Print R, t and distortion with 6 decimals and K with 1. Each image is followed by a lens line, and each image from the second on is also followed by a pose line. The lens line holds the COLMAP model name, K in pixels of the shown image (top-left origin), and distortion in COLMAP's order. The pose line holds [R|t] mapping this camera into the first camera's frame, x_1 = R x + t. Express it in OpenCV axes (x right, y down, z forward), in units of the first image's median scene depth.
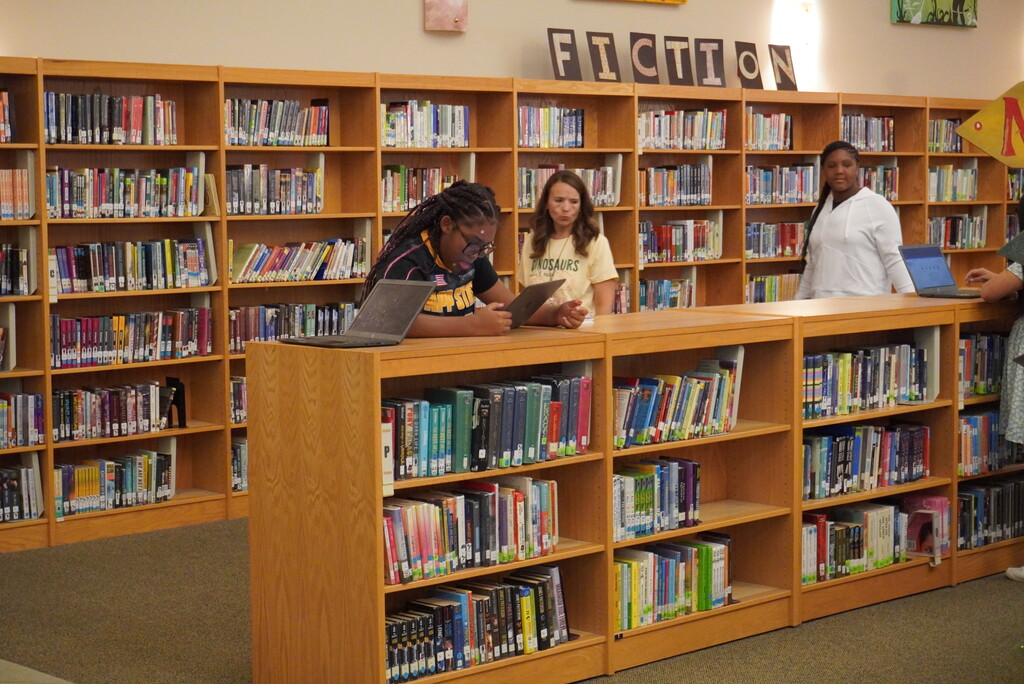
lens RADIAL K [[1982.3, 0, 512.8], [0, 1982.3, 339.1], [0, 0, 1]] dist [0.114763, 0.000000]
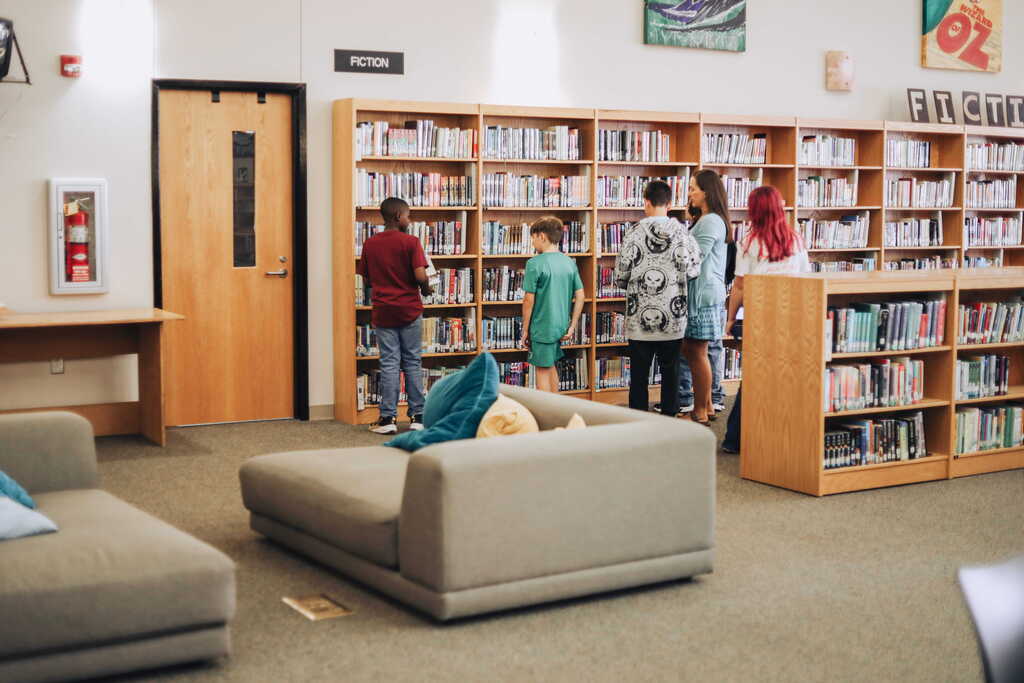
lens RADIAL K [[1553.7, 0, 511.1], [0, 1553.7, 345.8], [0, 0, 1]] dist [-0.075728, 0.000000]
pose [[0.978212, 0.034511, -0.204721, -0.048730], [-0.030890, 0.999305, 0.020856, 0.038499], [0.205299, -0.014078, 0.978598, -0.340834]]
